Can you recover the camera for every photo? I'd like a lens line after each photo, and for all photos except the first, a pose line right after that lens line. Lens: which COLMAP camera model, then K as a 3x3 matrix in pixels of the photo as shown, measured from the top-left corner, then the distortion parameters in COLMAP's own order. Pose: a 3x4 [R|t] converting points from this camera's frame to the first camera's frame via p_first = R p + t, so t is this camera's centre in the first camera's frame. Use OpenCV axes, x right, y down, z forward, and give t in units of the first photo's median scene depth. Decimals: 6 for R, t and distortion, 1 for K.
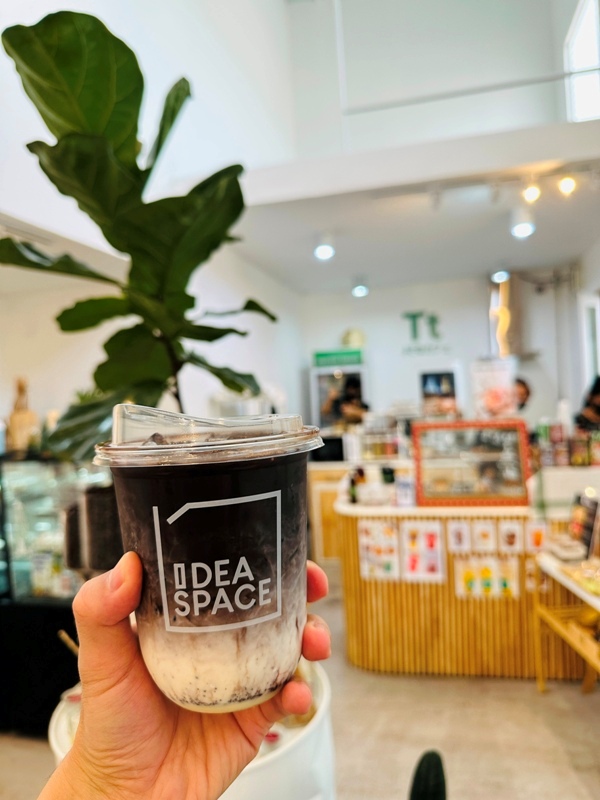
lens RADIAL K [[595.6, 0, 316.0], [0, 595.6, 398.2], [0, 0, 1]] dist [-0.021455, -0.001571]
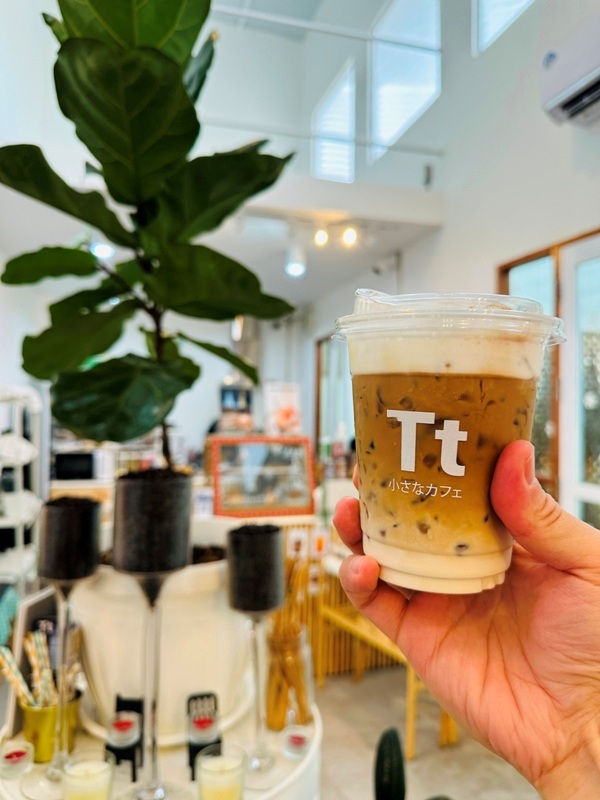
lens RADIAL K [[570.3, 0, 289.5], [0, 570.3, 403.1], [0, 0, 1]] dist [0.112336, -0.222143]
pose [[0.875945, 0.068319, 0.477548, -0.205469], [-0.051321, 0.997500, -0.048568, 0.027693], [-0.479673, 0.018035, 0.877262, 0.078616]]
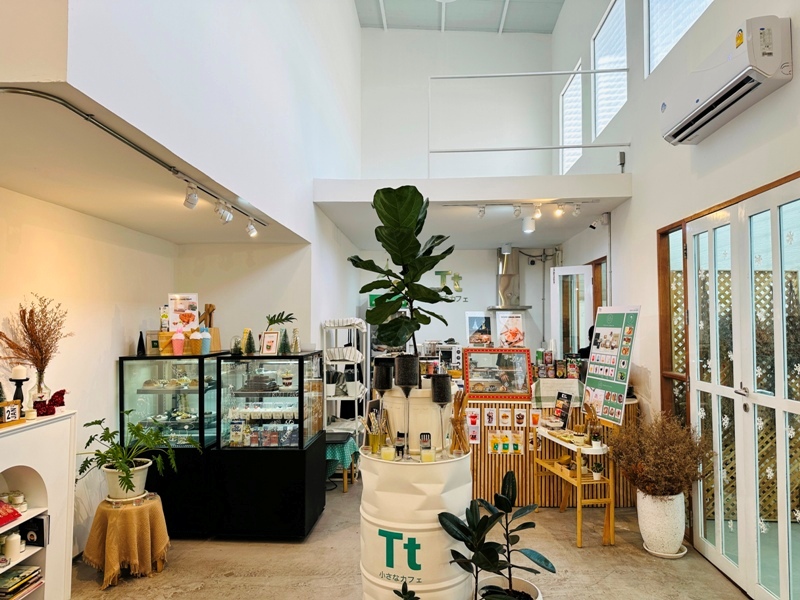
lens RADIAL K [[570.3, 0, 400.0], [0, 570.3, 300.0], [0, 0, 1]] dist [0.112336, -0.222143]
pose [[0.985054, 0.058786, 0.161906, -0.293549], [-0.048925, 0.996735, -0.064238, 0.020999], [-0.165153, 0.055357, 0.984713, -0.573351]]
